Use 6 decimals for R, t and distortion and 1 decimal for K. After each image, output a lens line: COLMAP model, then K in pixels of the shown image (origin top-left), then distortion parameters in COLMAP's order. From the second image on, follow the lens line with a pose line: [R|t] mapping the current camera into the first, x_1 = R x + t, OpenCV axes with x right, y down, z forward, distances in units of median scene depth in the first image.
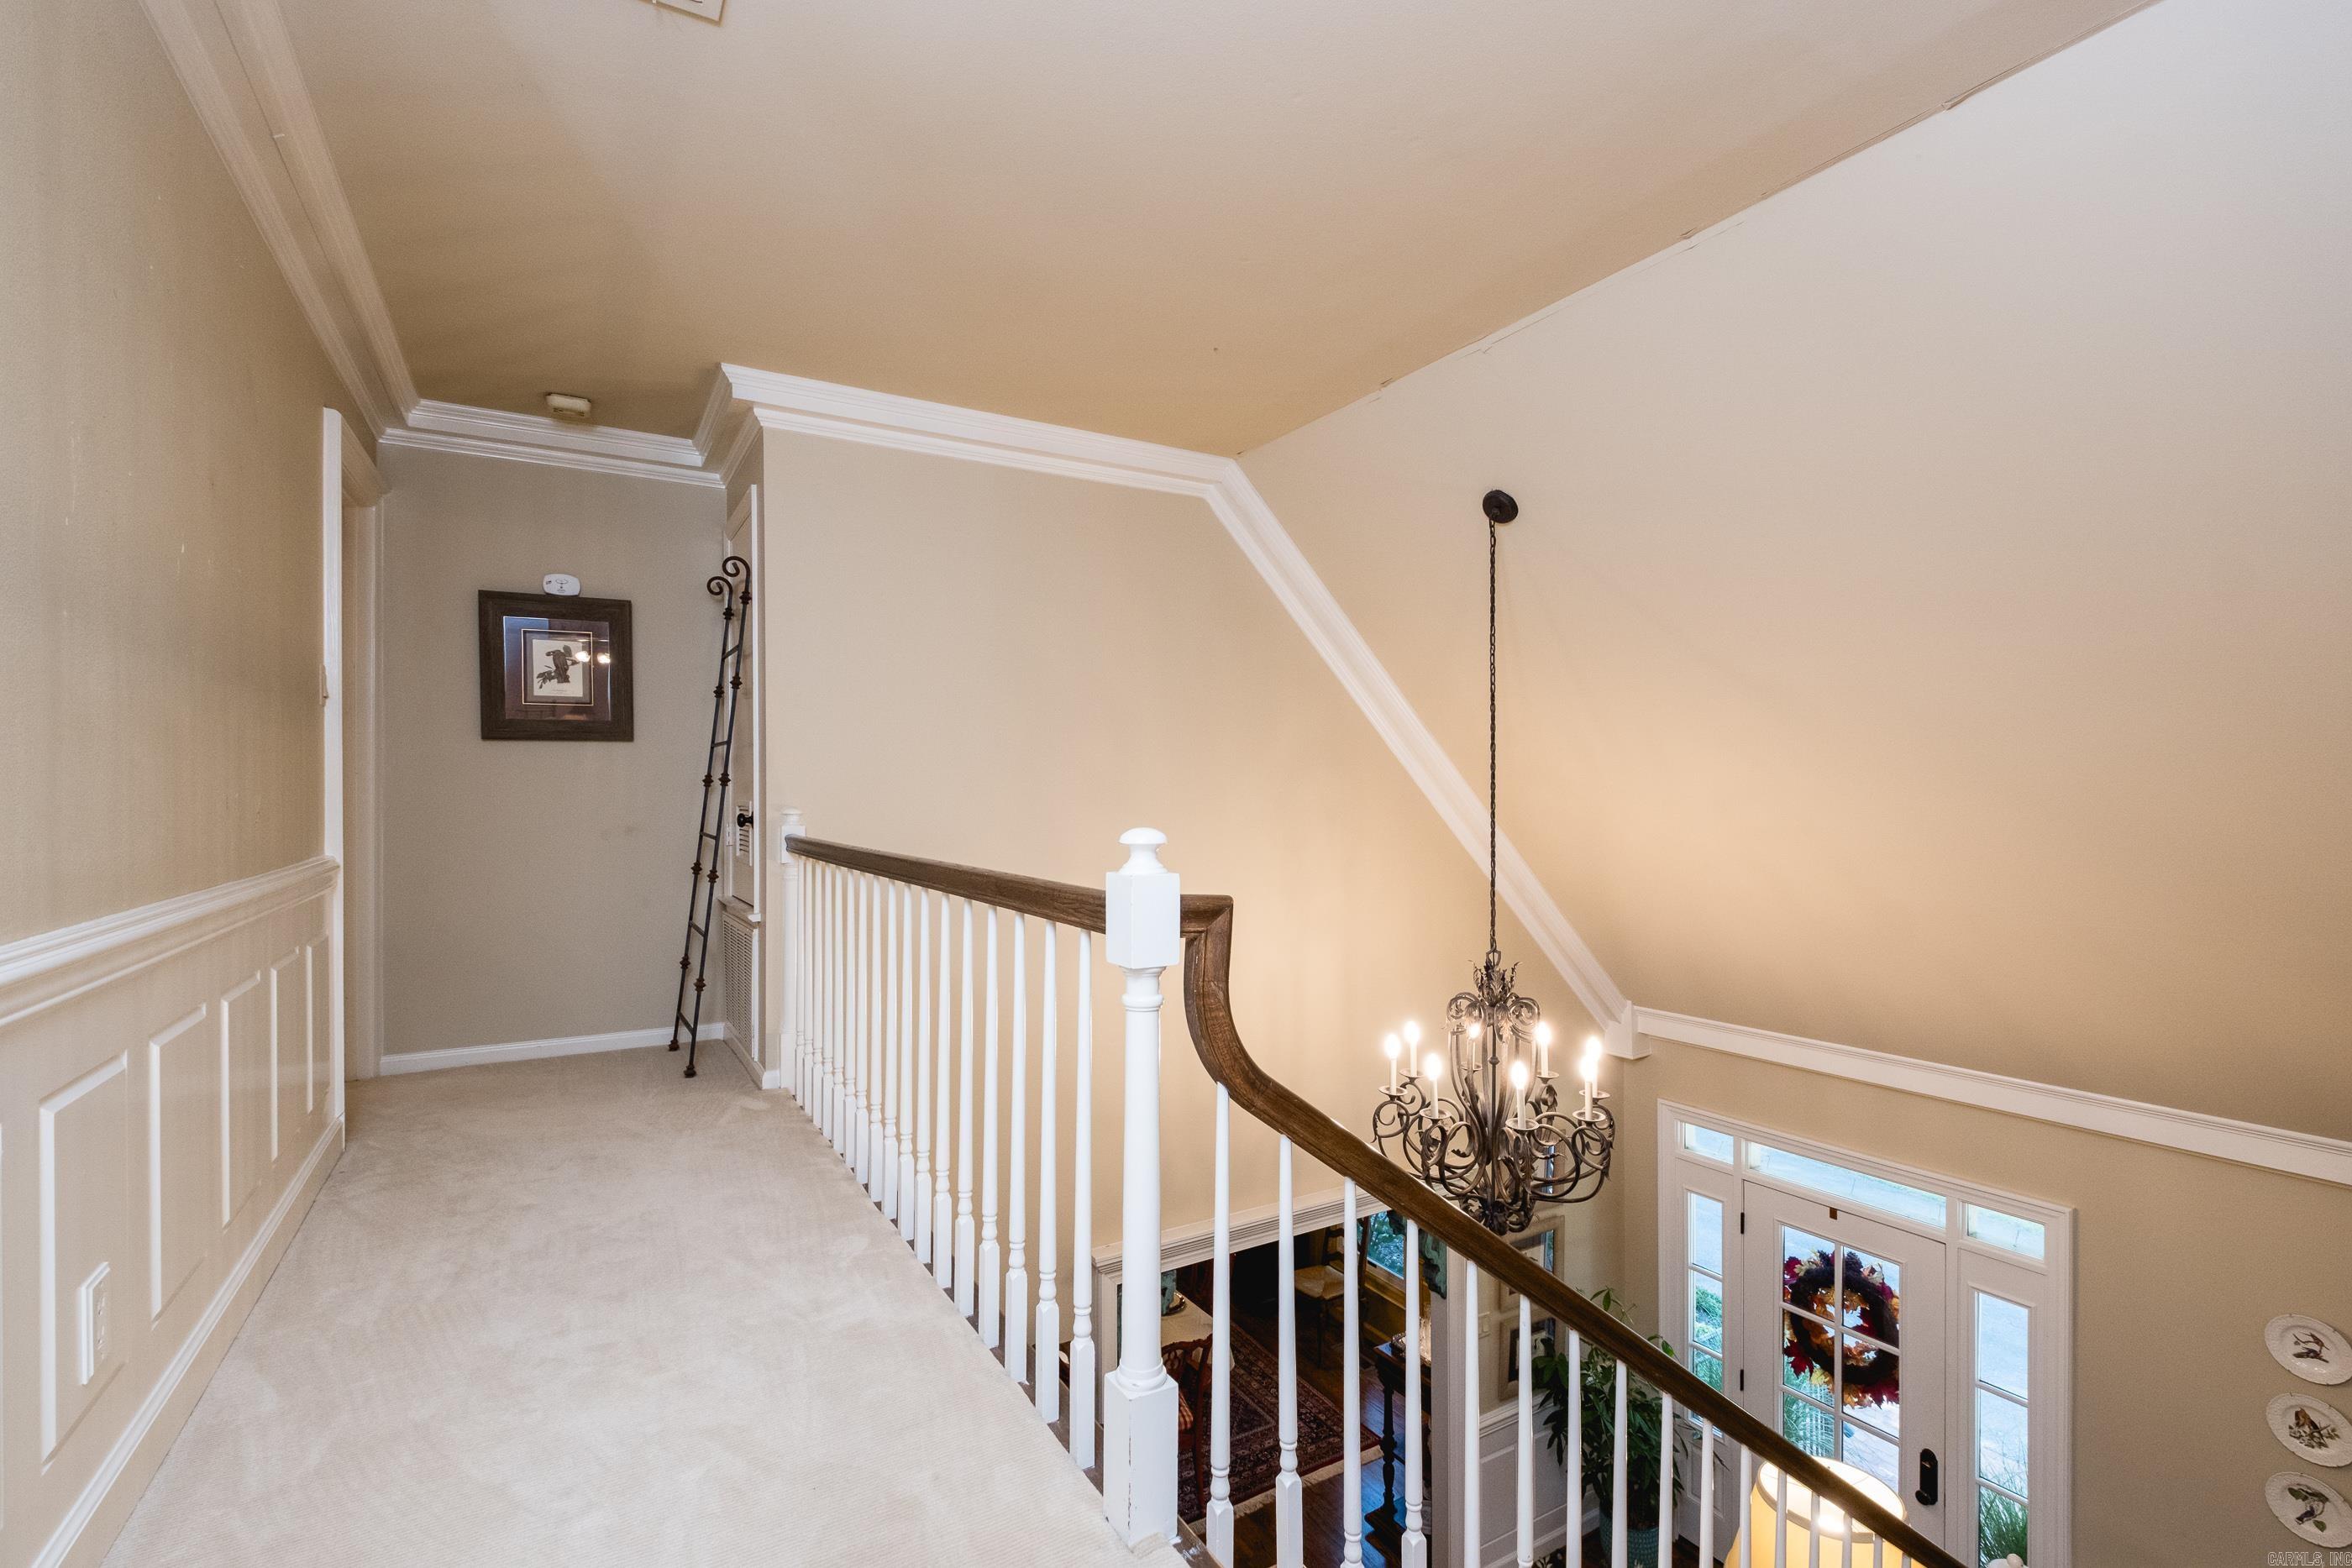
lens RADIAL K [[1074.0, 0, 1176.0], [0, 1074.0, 784.0], [0, 0, 1]] dist [-0.010867, -0.000366]
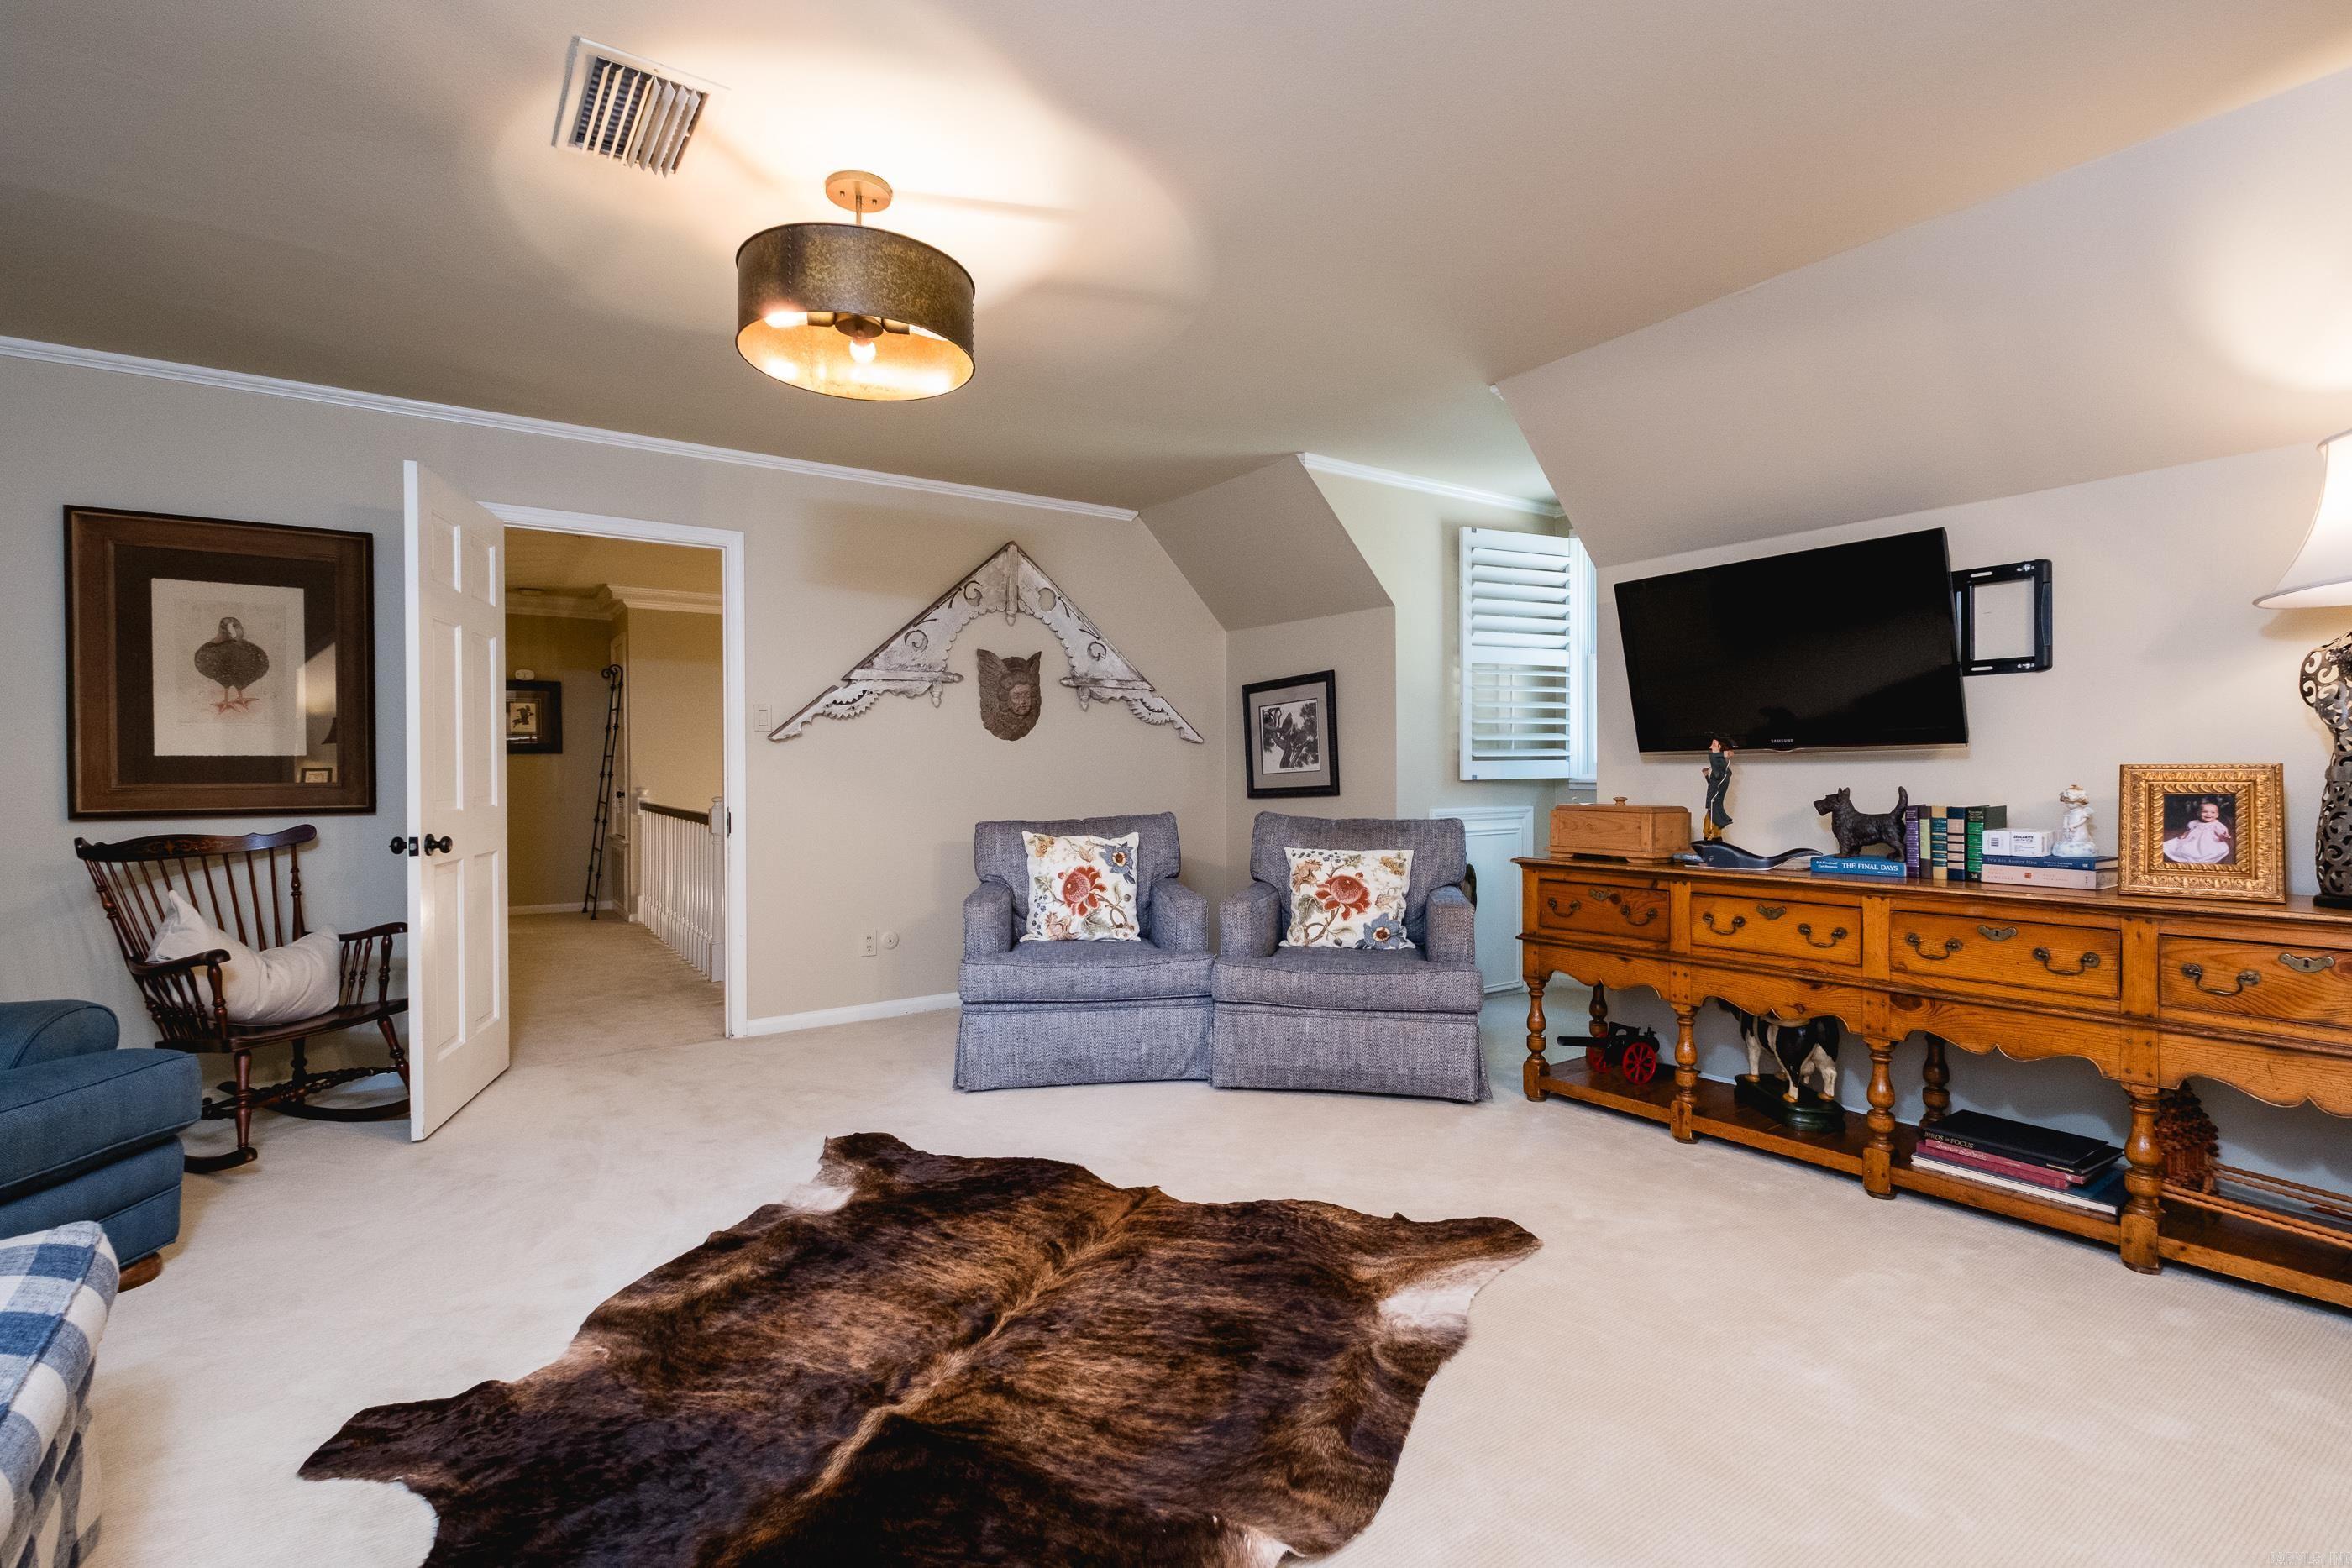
lens RADIAL K [[1074.0, 0, 1176.0], [0, 1074.0, 784.0], [0, 0, 1]] dist [-0.010867, -0.000366]
pose [[0.996864, 0.004435, 0.079015, 0.536047], [-0.006409, 0.999673, 0.024741, -0.047109], [-0.078879, -0.025170, 0.996566, -1.219297]]
